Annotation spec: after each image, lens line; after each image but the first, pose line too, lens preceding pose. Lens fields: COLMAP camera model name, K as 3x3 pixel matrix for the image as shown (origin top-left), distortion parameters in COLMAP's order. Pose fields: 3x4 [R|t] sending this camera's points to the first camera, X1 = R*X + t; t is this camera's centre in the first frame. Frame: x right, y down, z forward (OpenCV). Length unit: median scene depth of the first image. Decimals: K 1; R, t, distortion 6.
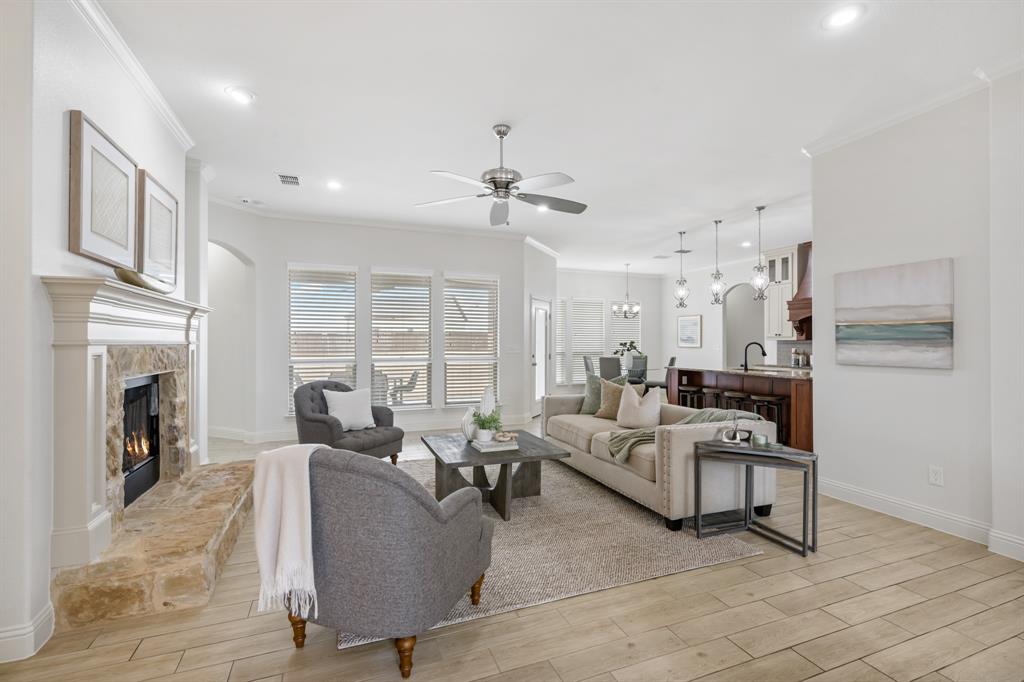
lens RADIAL K [[459.0, 0, 510.2], [0, 459.0, 340.0], [0, 0, 1]] dist [-0.002143, 0.000477]
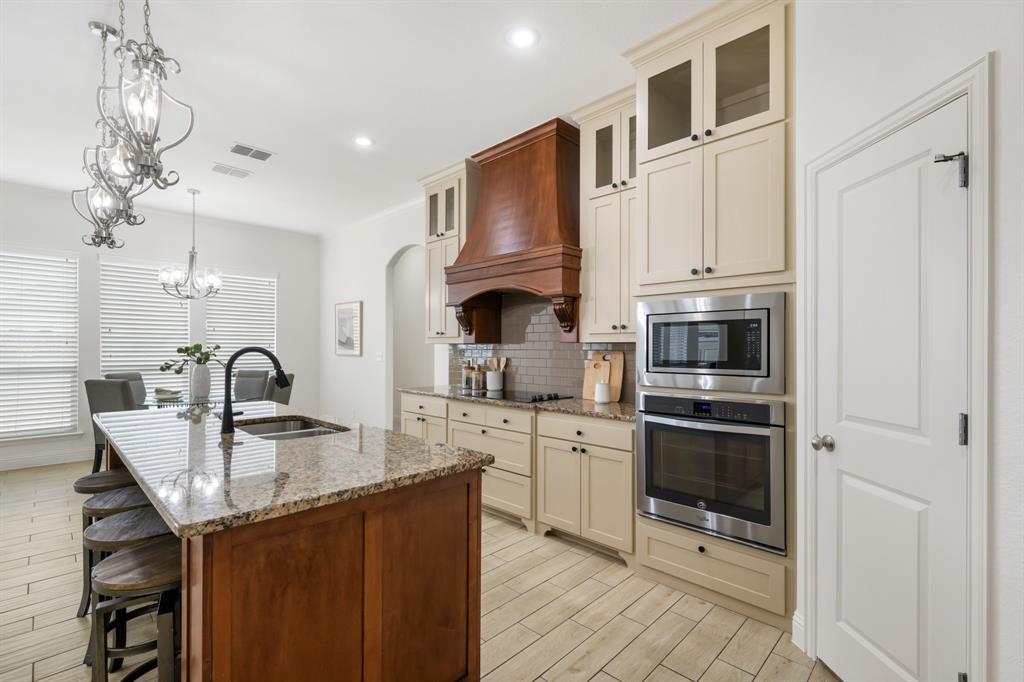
lens RADIAL K [[457.0, 0, 511.9], [0, 457.0, 348.4], [0, 0, 1]] dist [0.000962, -0.000034]
pose [[0.910439, 0.000999, 0.413642, 0.927122], [-0.004325, 0.999965, 0.007106, 0.004414], [-0.413620, -0.008259, 0.910412, 1.009102]]
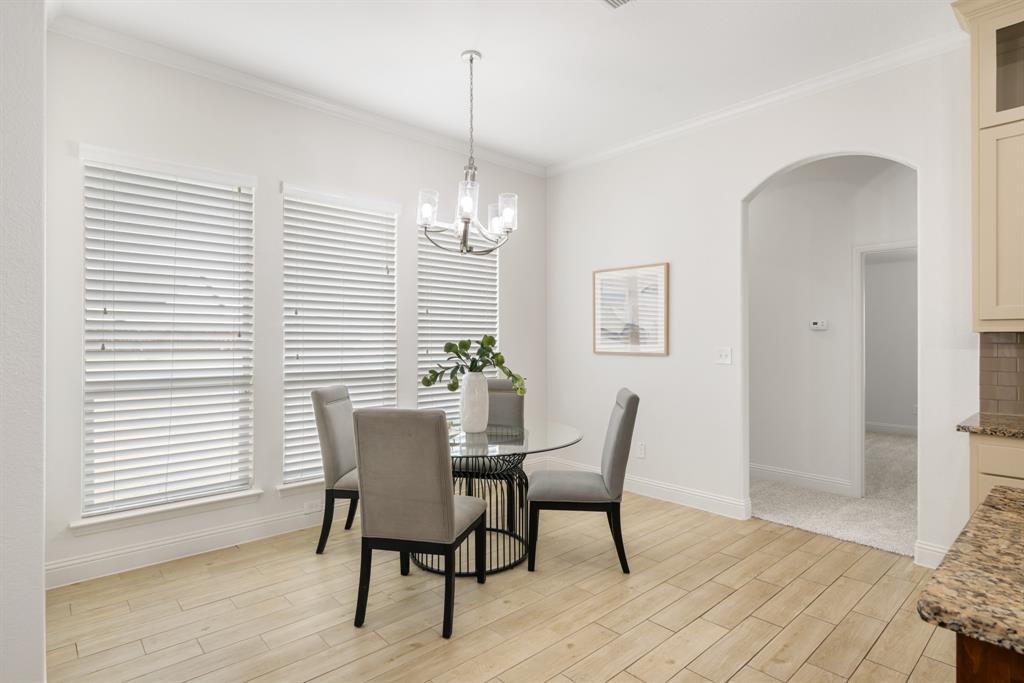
lens RADIAL K [[515.7, 0, 512.0], [0, 515.7, 341.5], [0, 0, 1]] dist [0.001202, -0.000022]
pose [[0.931396, -0.002152, 0.364001, 0.418447], [0.000668, 0.999991, 0.004203, 0.011002], [-0.364007, -0.003672, 0.931389, 1.778839]]
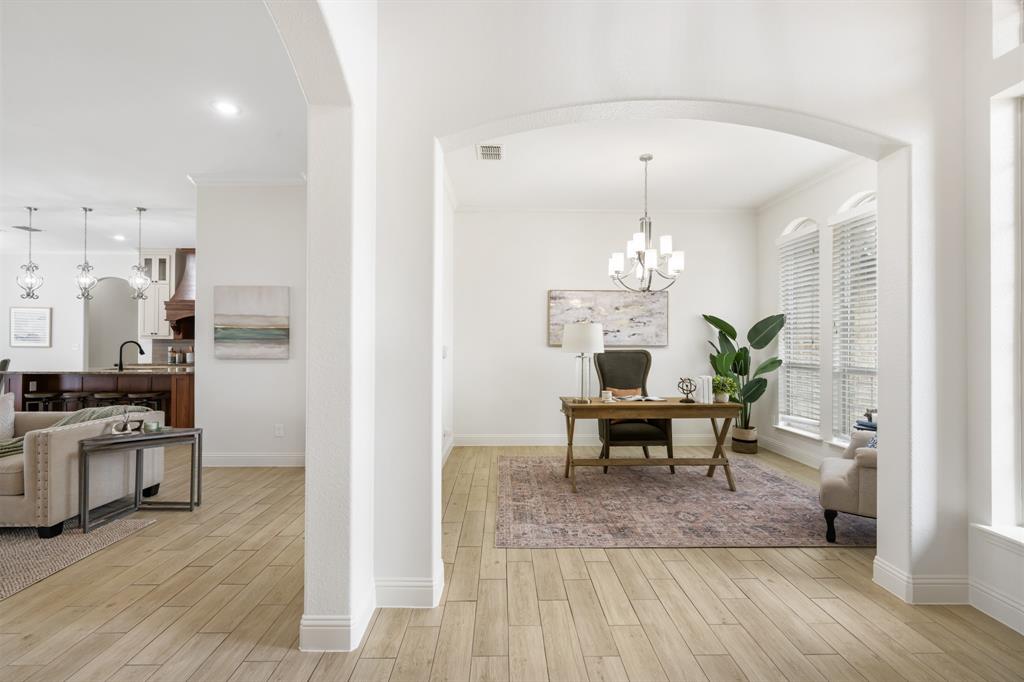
lens RADIAL K [[459.0, 0, 510.2], [0, 459.0, 340.0], [0, 0, 1]] dist [-0.002143, 0.000477]
pose [[0.357013, 0.006262, 0.934078, -0.164294], [-0.008137, 0.999960, -0.003594, -0.000127], [-0.934064, -0.006318, 0.357050, -0.192965]]
